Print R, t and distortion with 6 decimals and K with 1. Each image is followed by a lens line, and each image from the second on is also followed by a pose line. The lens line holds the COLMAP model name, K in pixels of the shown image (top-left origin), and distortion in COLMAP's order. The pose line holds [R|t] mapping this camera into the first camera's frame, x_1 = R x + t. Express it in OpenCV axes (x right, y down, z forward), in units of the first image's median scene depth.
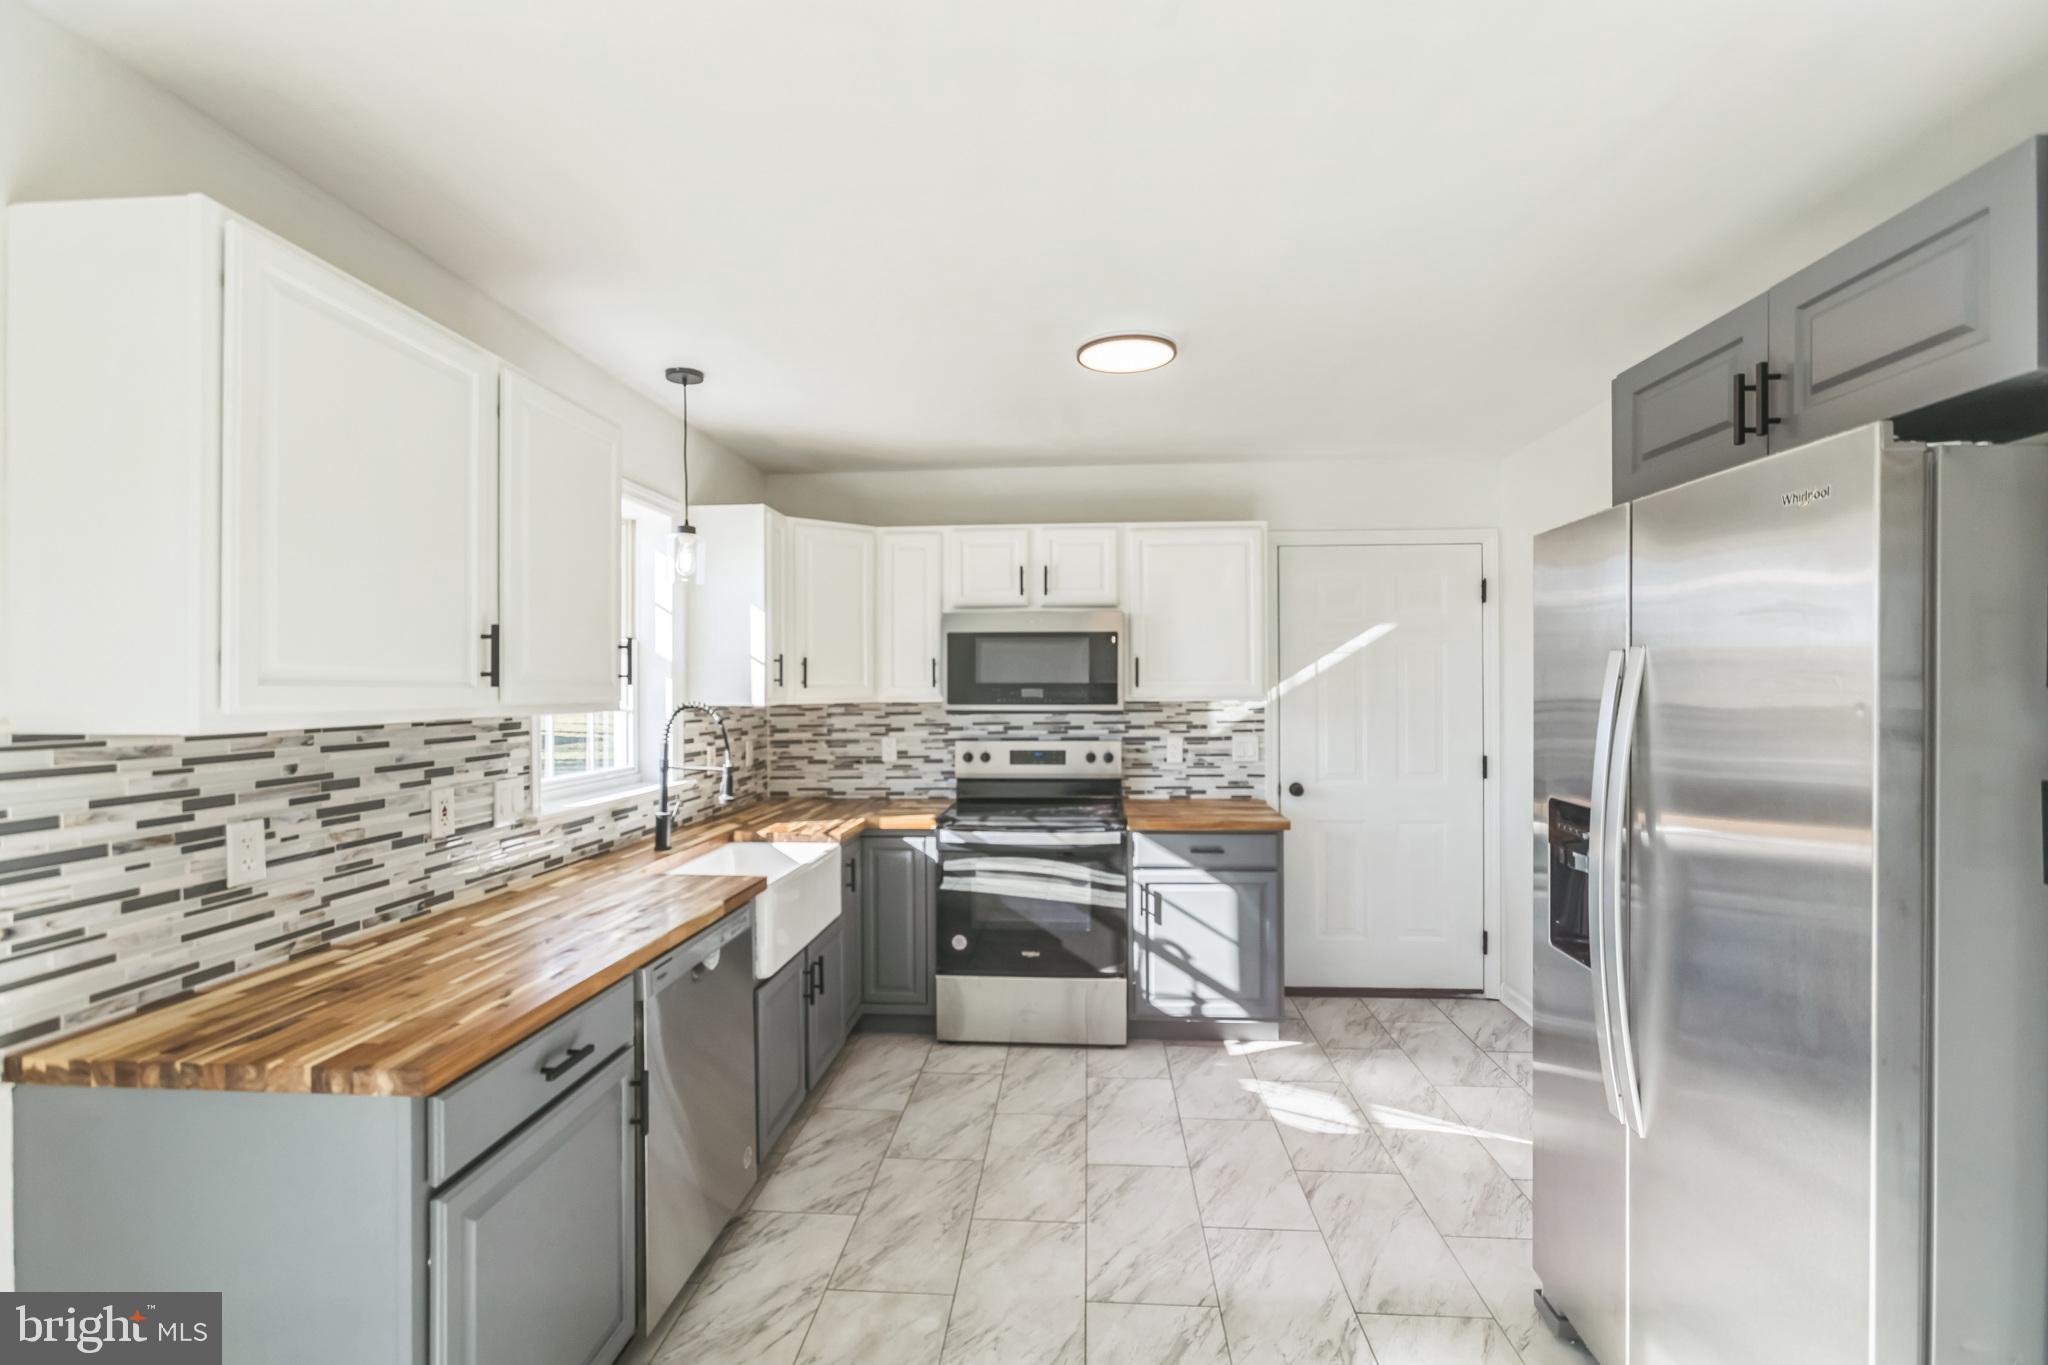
lens RADIAL K [[914.0, 0, 1029.0], [0, 914.0, 685.7], [0, 0, 1]] dist [-0.022513, 0.012796]
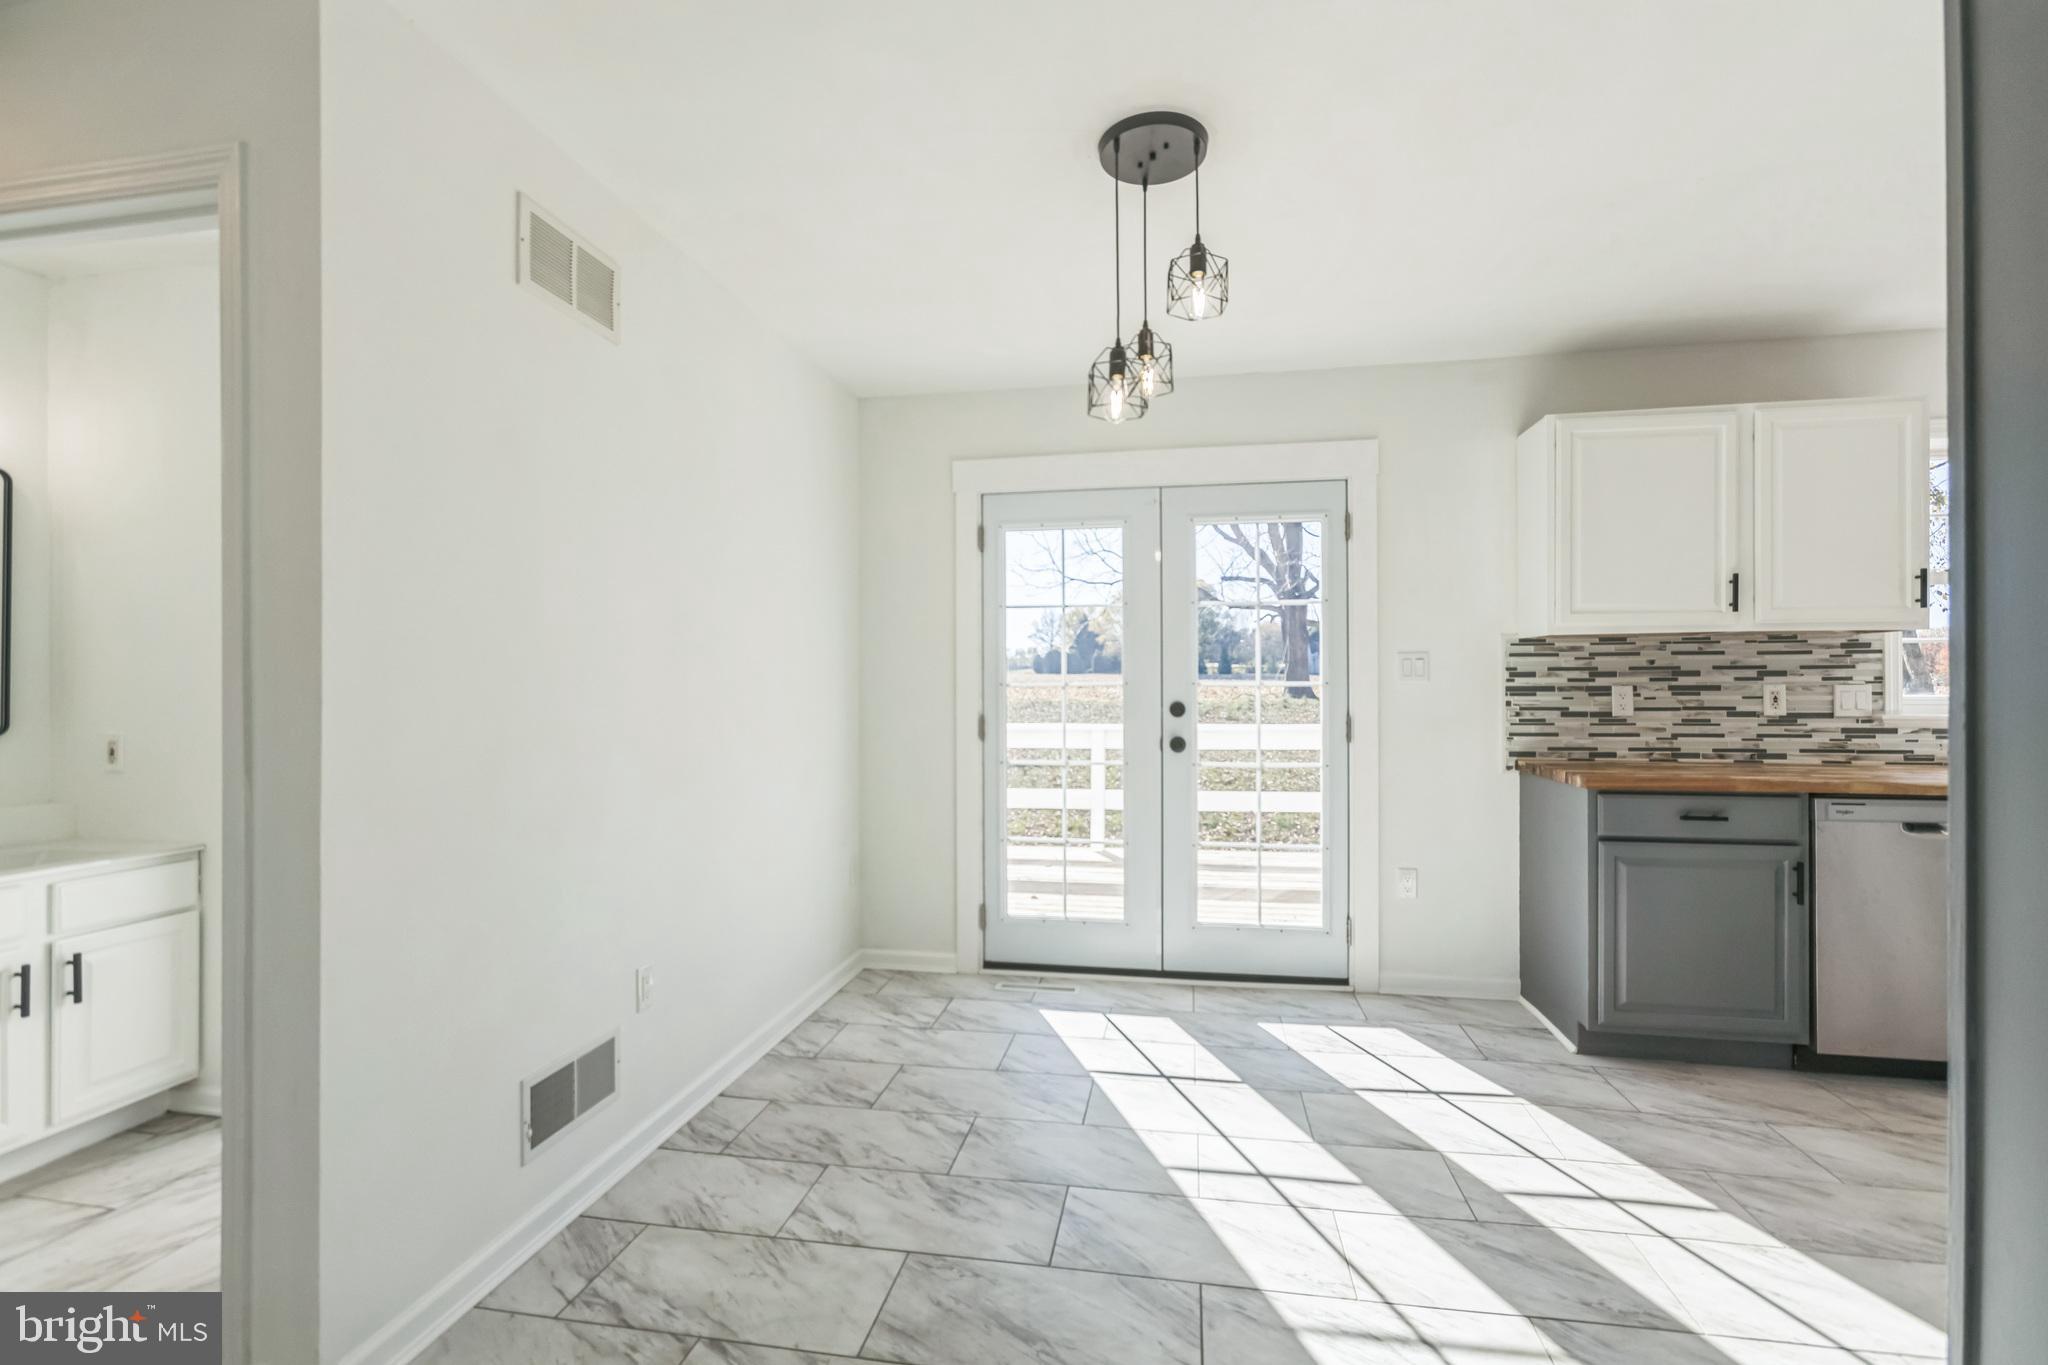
lens RADIAL K [[914.0, 0, 1018.0], [0, 914.0, 681.8], [0, 0, 1]] dist [-0.022513, 0.012796]
pose [[-0.113837, 0.002583, -0.993496, 0.784878], [0.005356, 0.999984, 0.001986, 0.077881], [0.993485, -0.005095, -0.113849, -0.068646]]
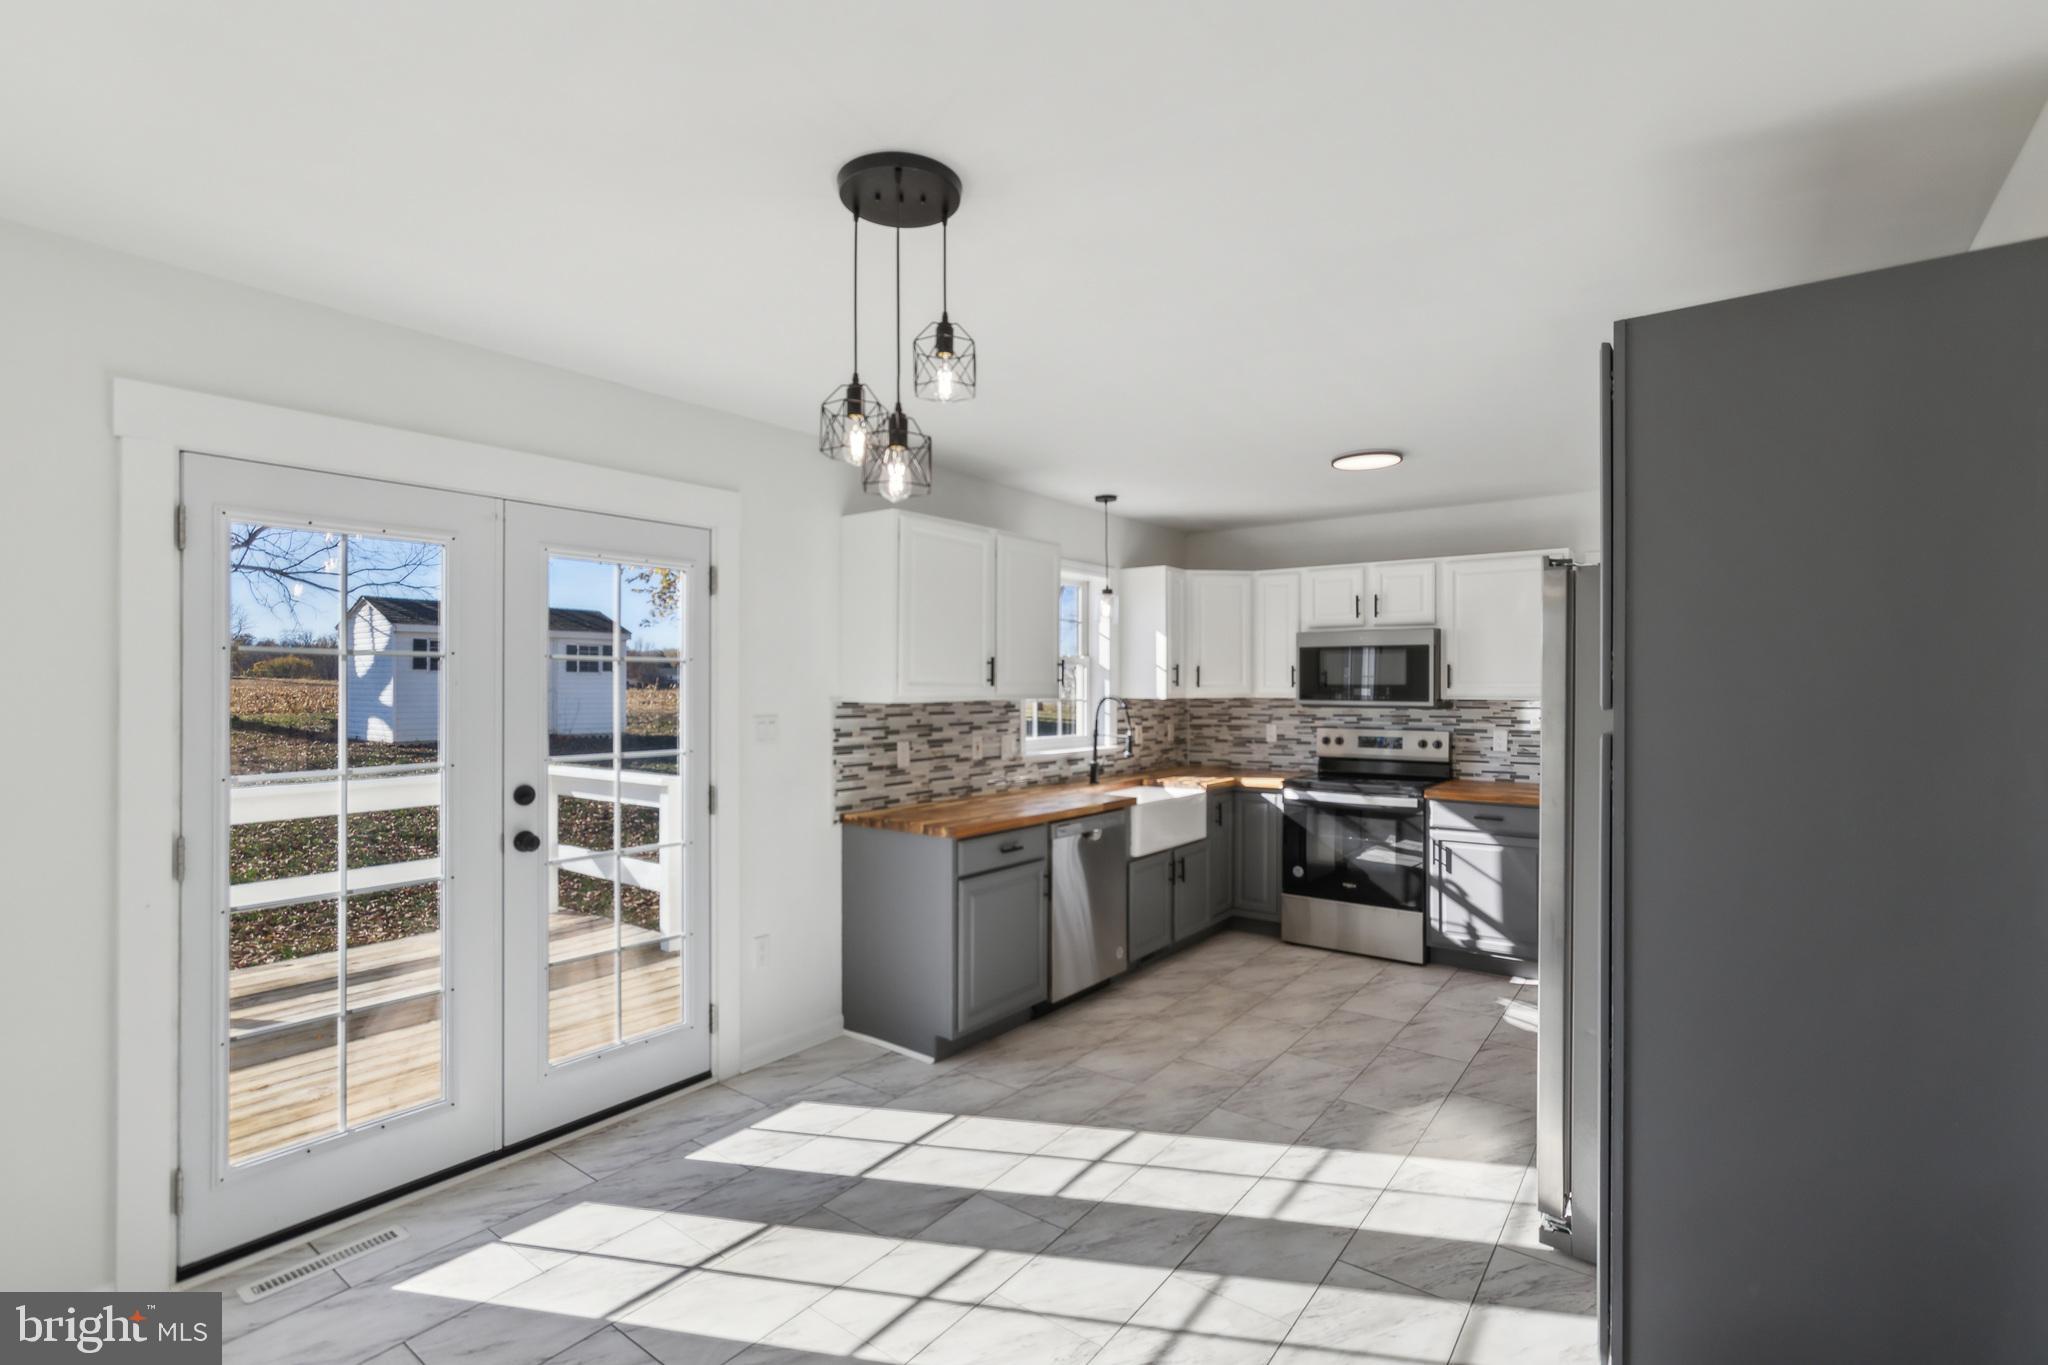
lens RADIAL K [[957.7, 0, 1034.1], [0, 957.7, 681.4], [0, 0, 1]] dist [-0.013540, 0.004115]
pose [[0.843612, 0.003903, -0.536939, 0.477132], [-0.004692, 0.999989, -0.000102, -0.007061], [0.536932, 0.002605, 0.843621, -0.577695]]
